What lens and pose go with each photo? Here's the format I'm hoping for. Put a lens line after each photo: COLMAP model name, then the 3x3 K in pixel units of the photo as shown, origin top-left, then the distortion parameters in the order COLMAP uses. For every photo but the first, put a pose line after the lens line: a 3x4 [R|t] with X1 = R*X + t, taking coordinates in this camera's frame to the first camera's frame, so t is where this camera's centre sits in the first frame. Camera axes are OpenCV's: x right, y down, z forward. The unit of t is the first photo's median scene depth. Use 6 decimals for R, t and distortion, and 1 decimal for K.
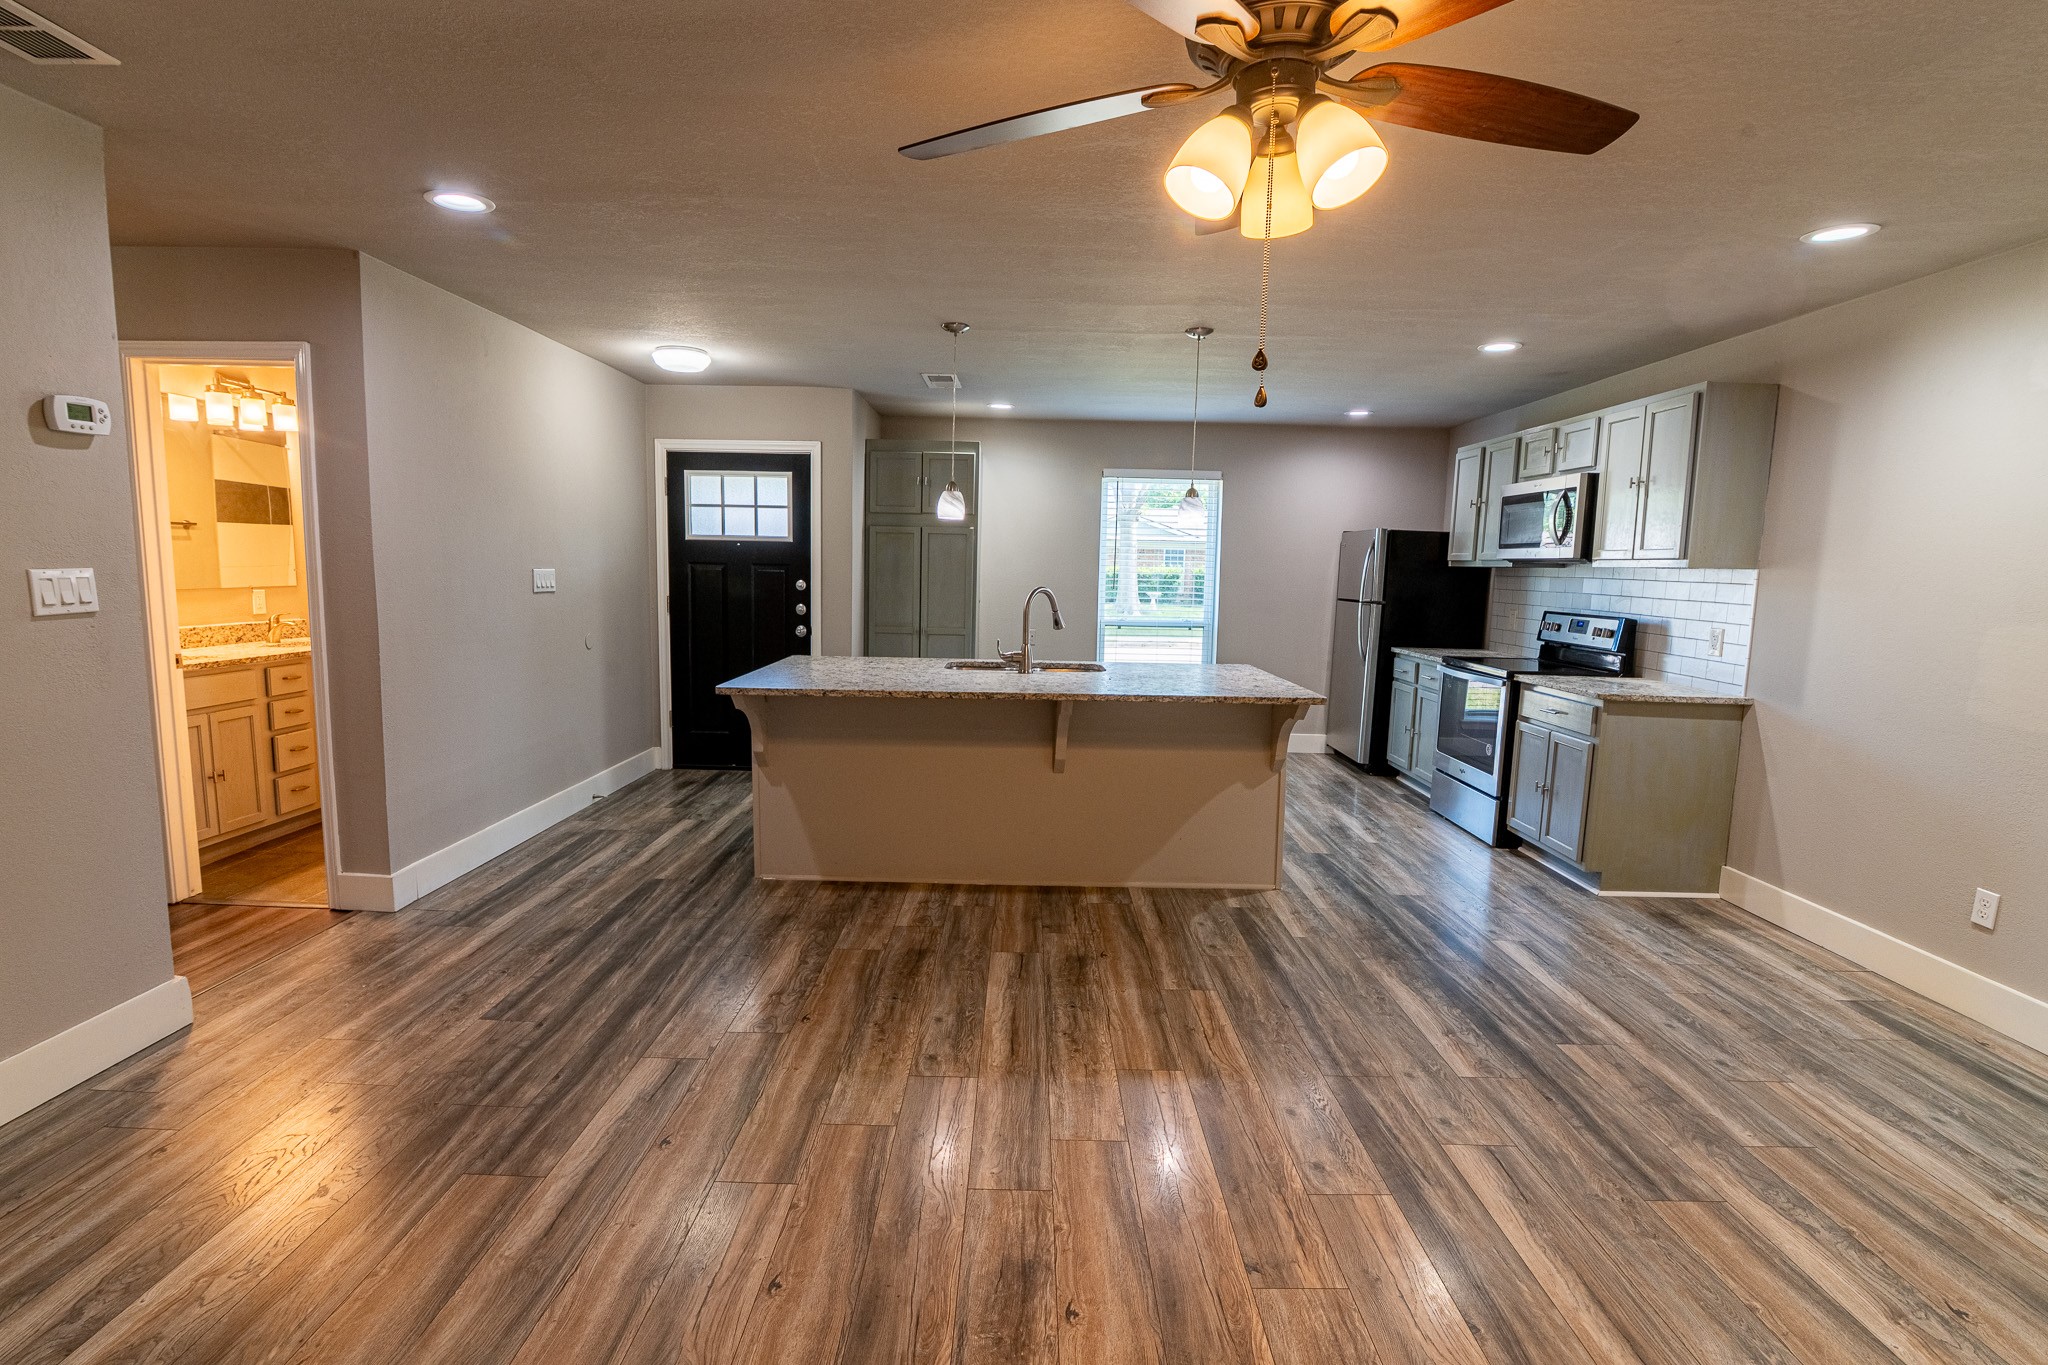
lens RADIAL K [[929.3, 0, 1018.4], [0, 929.3, 686.8], [0, 0, 1]] dist [-0.021111, 0.000131]
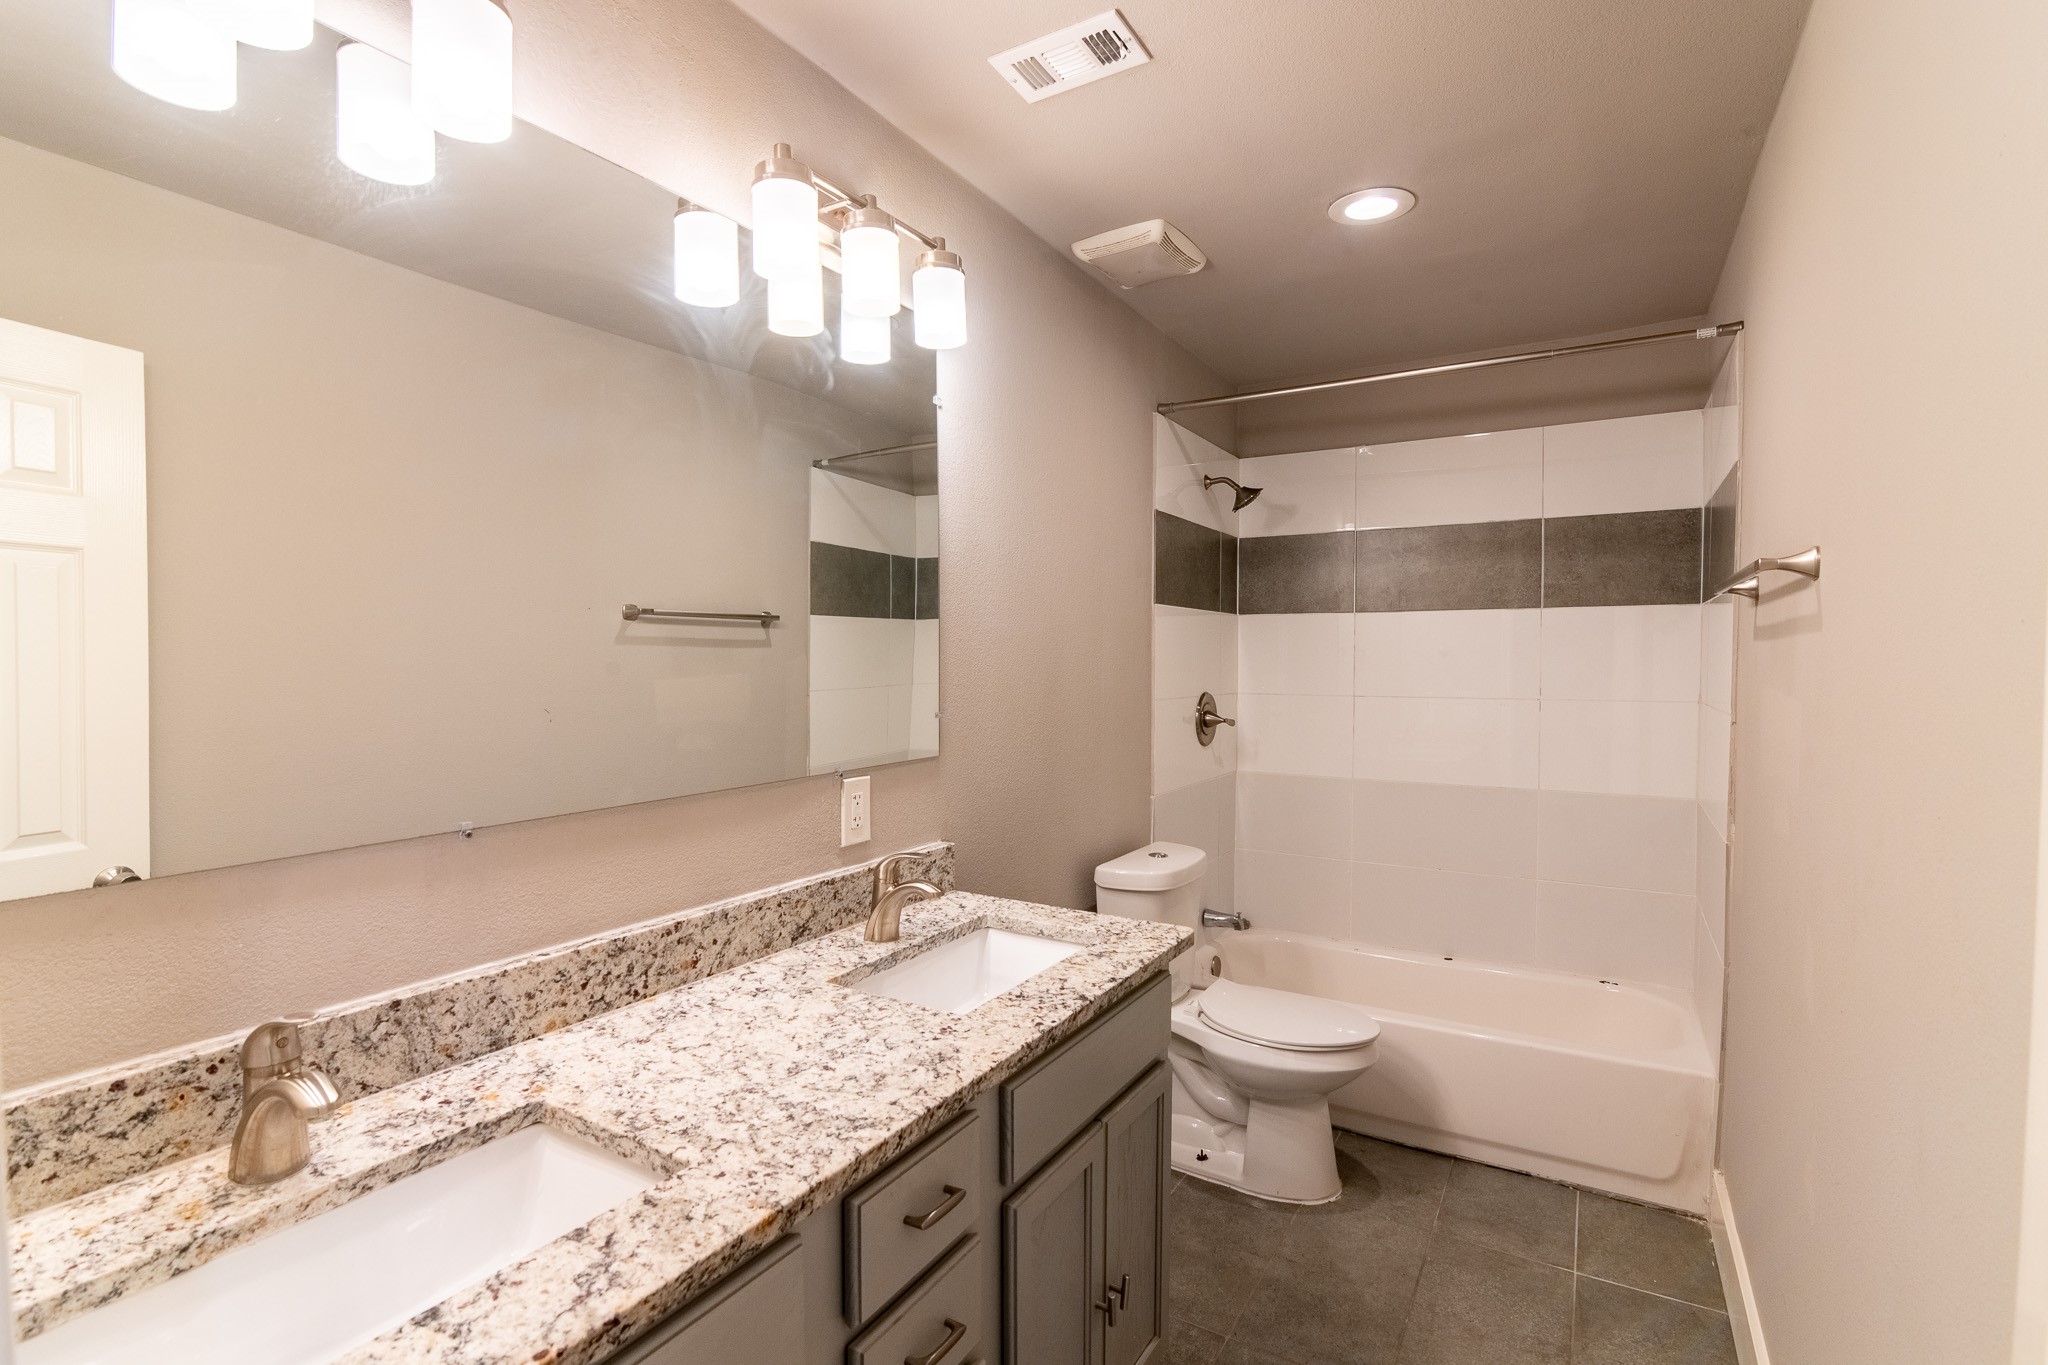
lens RADIAL K [[929.3, 0, 1018.4], [0, 929.3, 686.8], [0, 0, 1]] dist [-0.021111, 0.000131]
pose [[0.858455, -0.008855, -0.512812, -0.587982], [-0.044622, 0.994770, -0.091876, -0.110223], [0.510944, 0.101754, 0.853571, 0.717631]]
